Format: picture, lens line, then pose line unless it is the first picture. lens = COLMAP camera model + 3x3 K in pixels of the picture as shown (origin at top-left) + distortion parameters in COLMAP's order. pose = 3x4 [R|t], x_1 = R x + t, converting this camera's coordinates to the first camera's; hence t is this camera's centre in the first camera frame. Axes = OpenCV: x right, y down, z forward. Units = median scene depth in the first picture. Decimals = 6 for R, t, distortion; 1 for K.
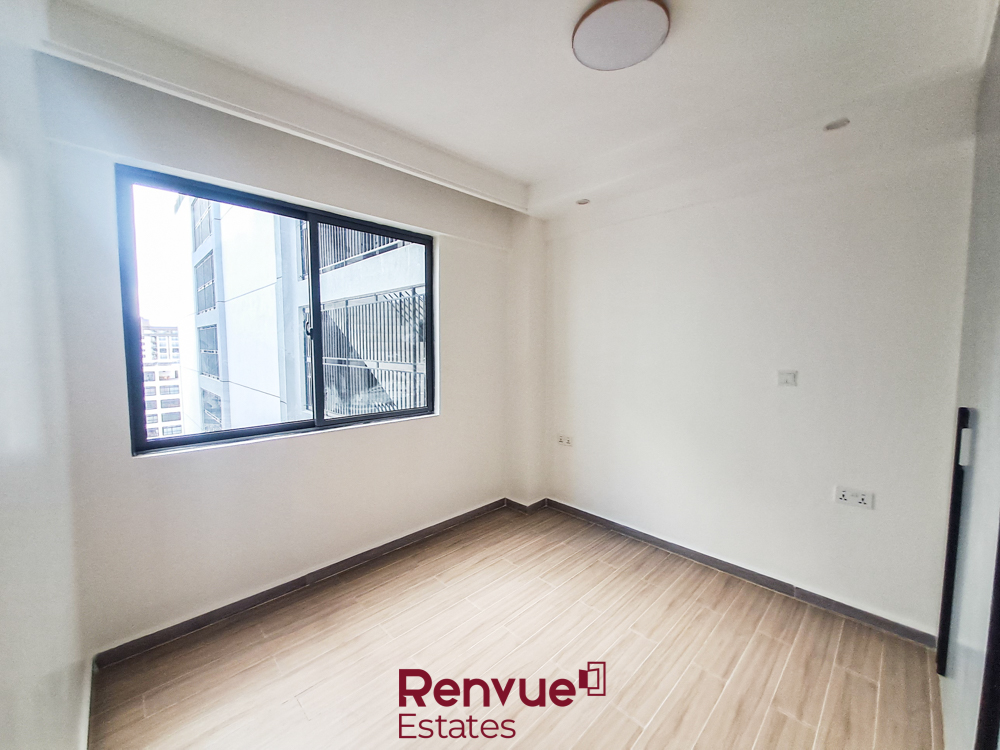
lens RADIAL K [[398.3, 0, 500.0], [0, 398.3, 375.0], [0, 0, 1]] dist [0.001021, 0.000131]
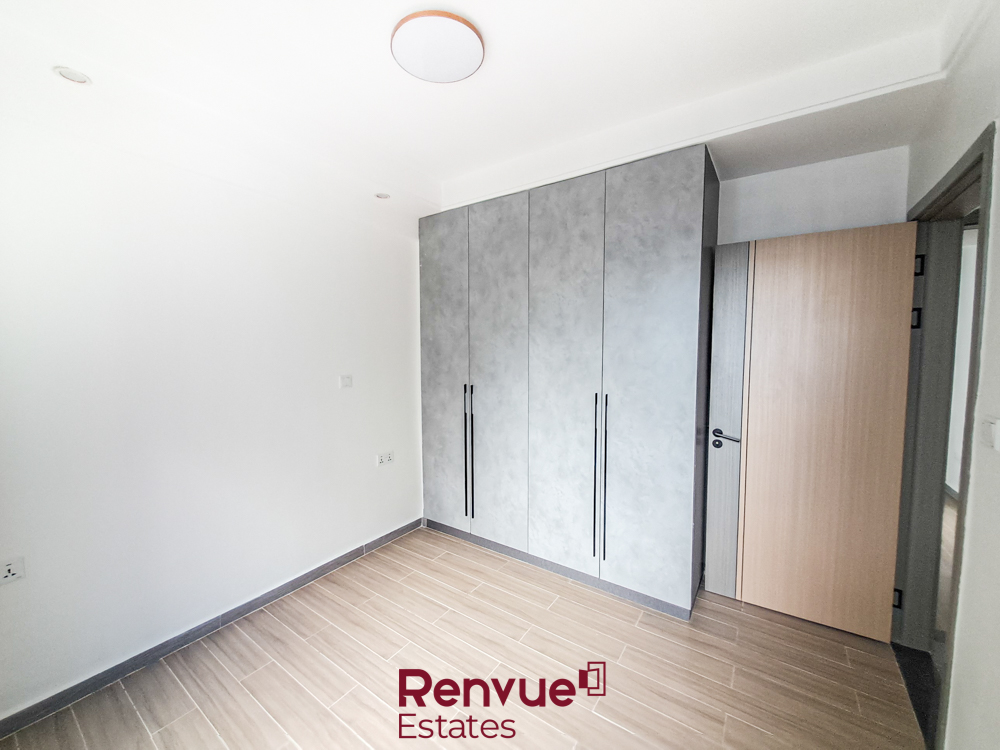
lens RADIAL K [[398.3, 0, 500.0], [0, 398.3, 375.0], [0, 0, 1]] dist [0.001021, 0.000131]
pose [[-0.190606, -0.082558, 0.978189, -0.542796], [0.068449, 0.992914, 0.097139, -0.099019], [-0.979277, 0.085472, -0.183604, 0.786601]]
